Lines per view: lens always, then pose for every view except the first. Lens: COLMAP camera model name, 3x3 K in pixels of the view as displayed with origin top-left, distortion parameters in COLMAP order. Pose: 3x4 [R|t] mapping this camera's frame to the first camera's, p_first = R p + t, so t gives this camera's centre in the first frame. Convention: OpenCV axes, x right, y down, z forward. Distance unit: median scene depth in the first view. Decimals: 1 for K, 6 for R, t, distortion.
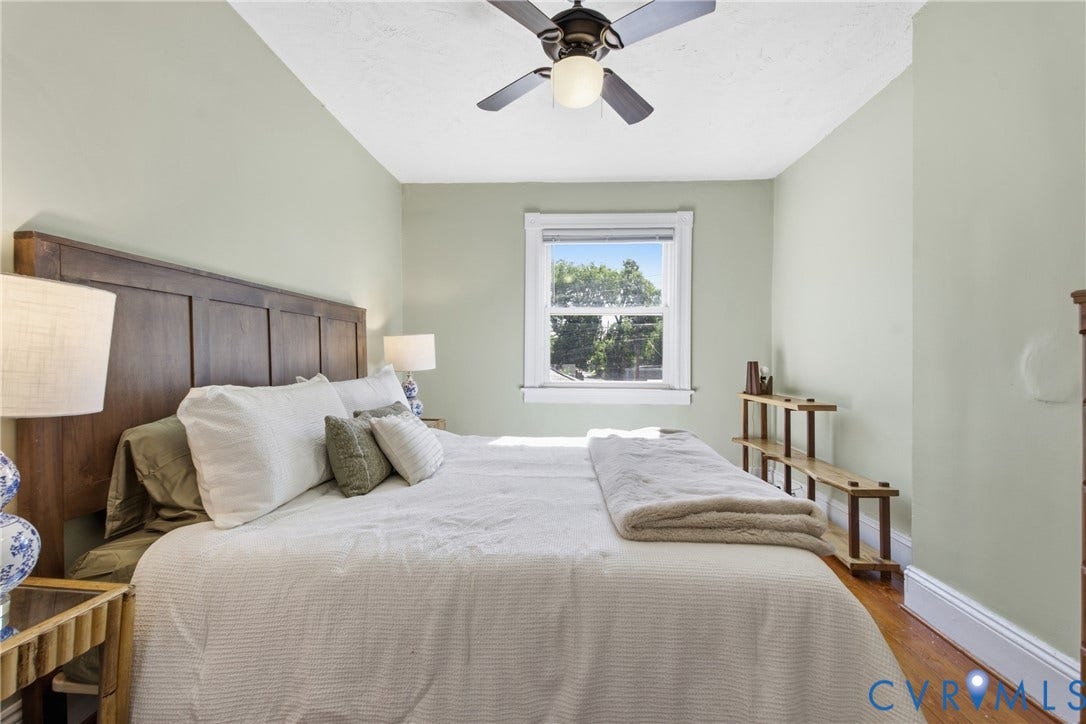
lens RADIAL K [[481.7, 0, 543.0], [0, 481.7, 362.0], [0, 0, 1]] dist [0.037547, -0.021218]
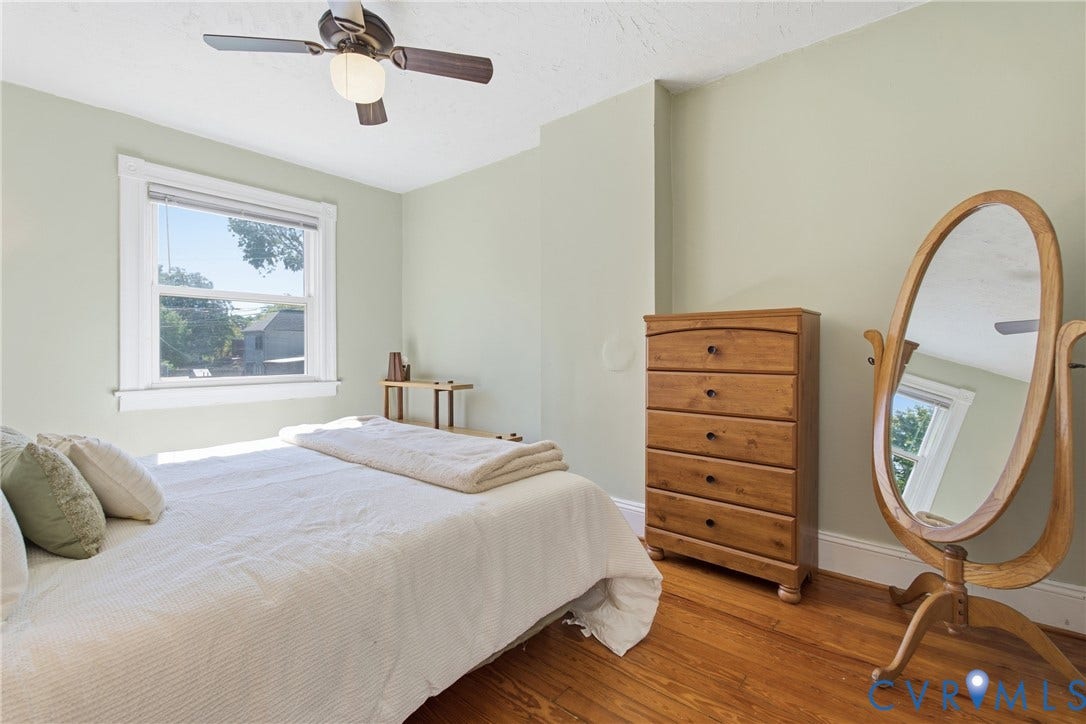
lens RADIAL K [[481.7, 0, 543.0], [0, 481.7, 362.0], [0, 0, 1]] dist [0.037547, -0.021218]
pose [[0.605855, -0.027083, 0.795114, -0.312499], [0.013009, 0.999624, 0.024136, -0.001388], [-0.795469, -0.004280, 0.605980, 0.042753]]
